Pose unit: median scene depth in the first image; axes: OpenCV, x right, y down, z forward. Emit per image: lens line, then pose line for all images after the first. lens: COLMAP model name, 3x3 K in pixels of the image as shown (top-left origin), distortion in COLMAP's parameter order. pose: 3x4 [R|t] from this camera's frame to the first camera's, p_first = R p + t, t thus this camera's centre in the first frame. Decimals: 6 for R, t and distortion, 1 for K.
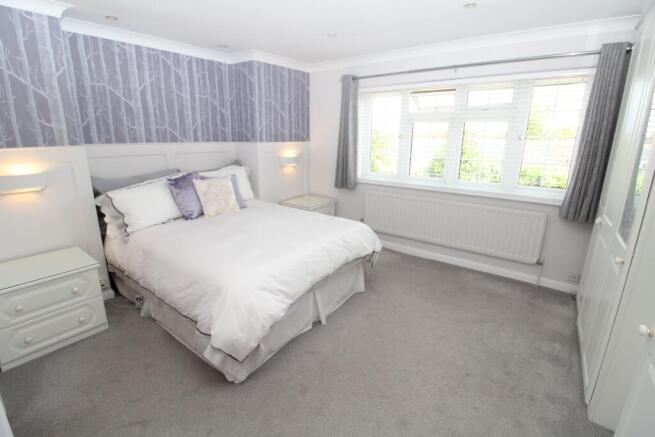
lens RADIAL K [[303.3, 0, 323.9], [0, 303.3, 217.9], [0, 0, 1]] dist [-0.029731, -0.001196]
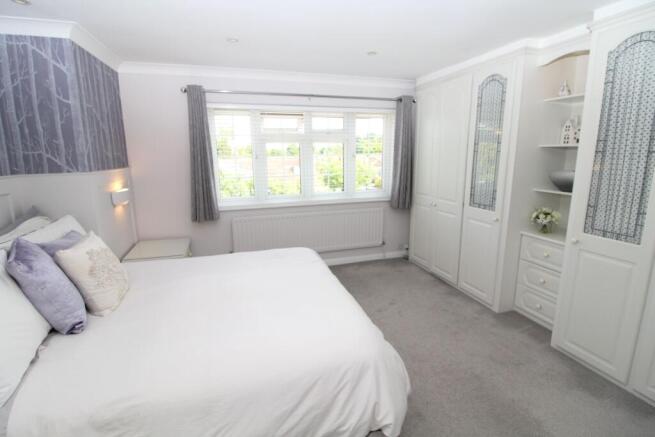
lens RADIAL K [[303.3, 0, 325.5], [0, 303.3, 216.3], [0, 0, 1]] dist [-0.029731, -0.001196]
pose [[0.571284, -0.178661, 0.801071, -0.499271], [0.226314, 0.972472, 0.055492, -0.101880], [-0.788934, 0.149592, 0.595992, 0.317763]]
